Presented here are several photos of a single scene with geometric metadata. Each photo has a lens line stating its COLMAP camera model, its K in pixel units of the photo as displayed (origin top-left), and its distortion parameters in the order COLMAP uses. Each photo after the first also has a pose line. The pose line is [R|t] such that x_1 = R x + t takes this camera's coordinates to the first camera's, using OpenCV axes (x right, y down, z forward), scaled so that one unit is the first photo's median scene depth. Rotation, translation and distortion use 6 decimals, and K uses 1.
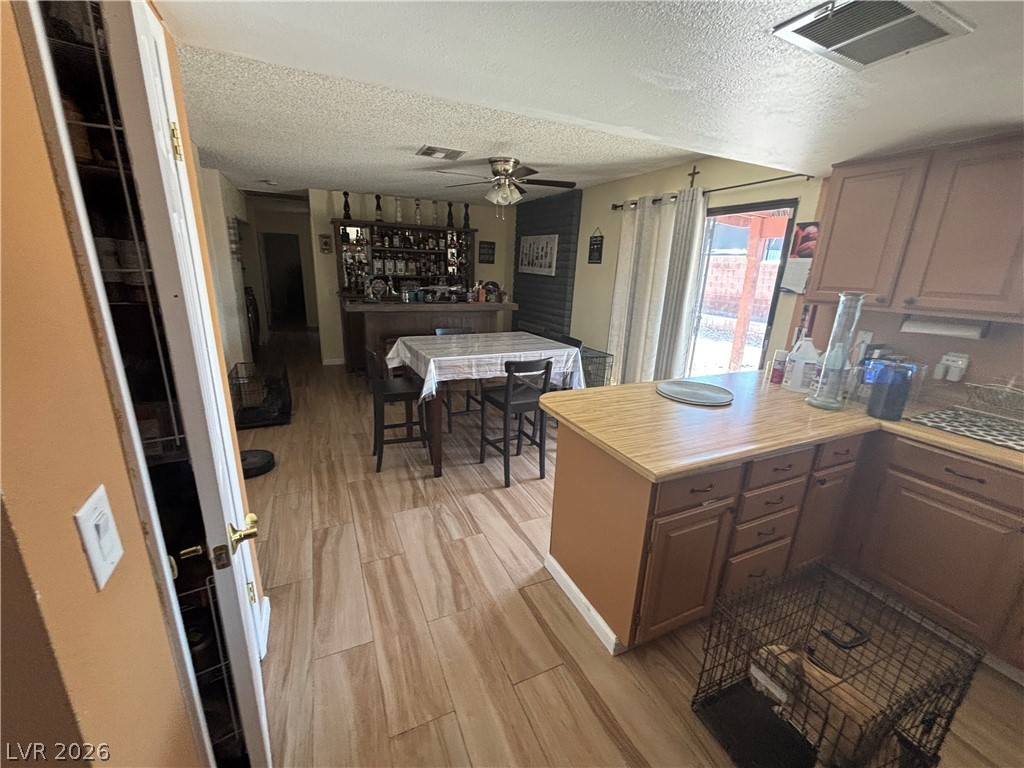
lens RADIAL K [[414.9, 0, 515.5], [0, 414.9, 383.0], [0, 0, 1]] dist [-0.004009, -0.000536]
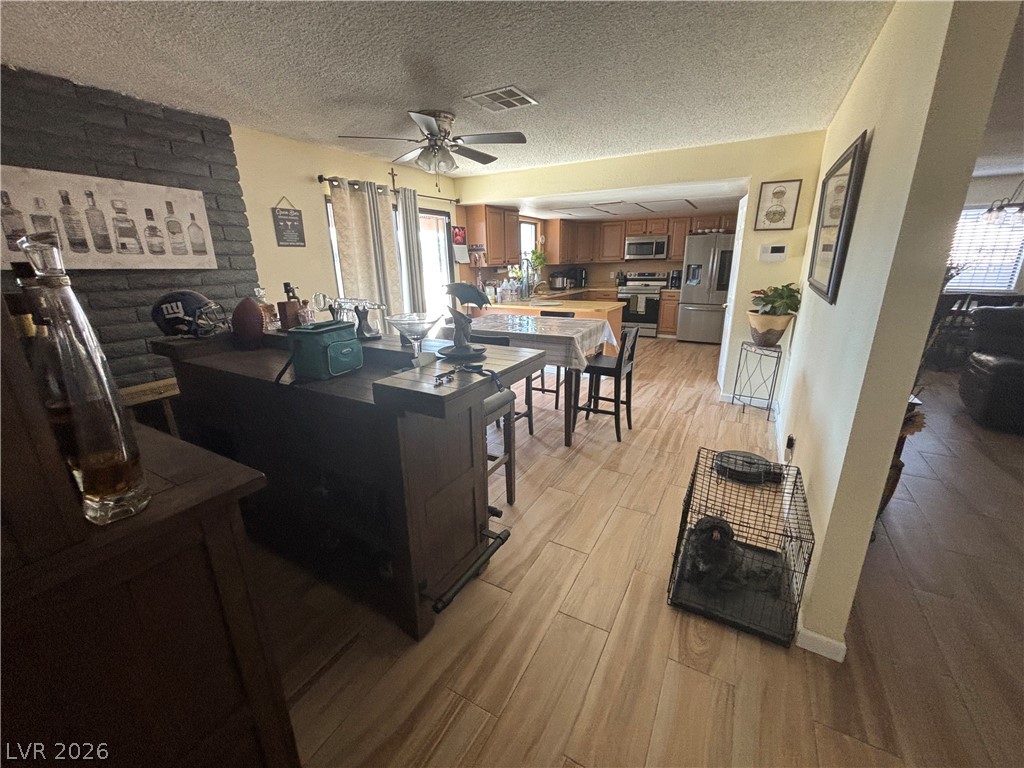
lens RADIAL K [[414.9, 0, 510.2], [0, 414.9, 387.8], [0, 0, 1]] dist [-0.004009, -0.000536]
pose [[-0.573057, -0.265352, 0.775367, -1.297948], [0.219142, 0.862058, 0.456982, -0.636116], [-0.789672, 0.431792, -0.435859, 2.210314]]
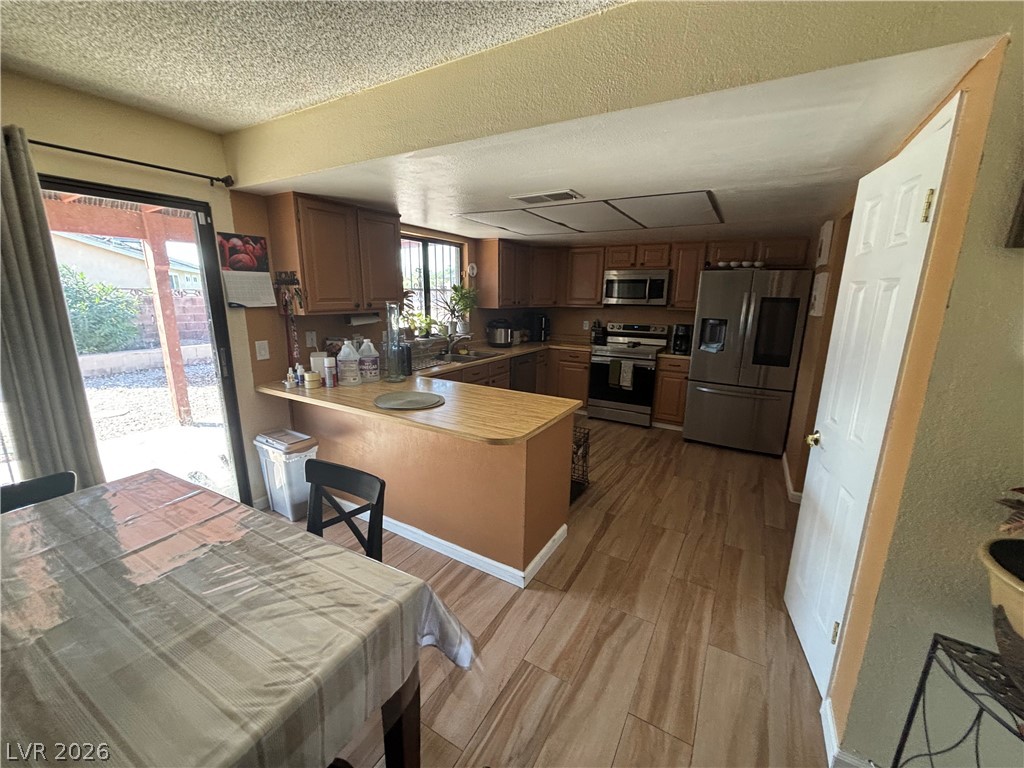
lens RADIAL K [[414.9, 0, 511.5], [0, 414.9, 381.2], [0, 0, 1]] dist [-0.004009, -0.000536]
pose [[-0.565661, -0.214884, 0.796149, -0.538985], [0.188824, 0.906051, 0.378705, -0.356898], [-0.802729, 0.364550, -0.471942, 1.176643]]
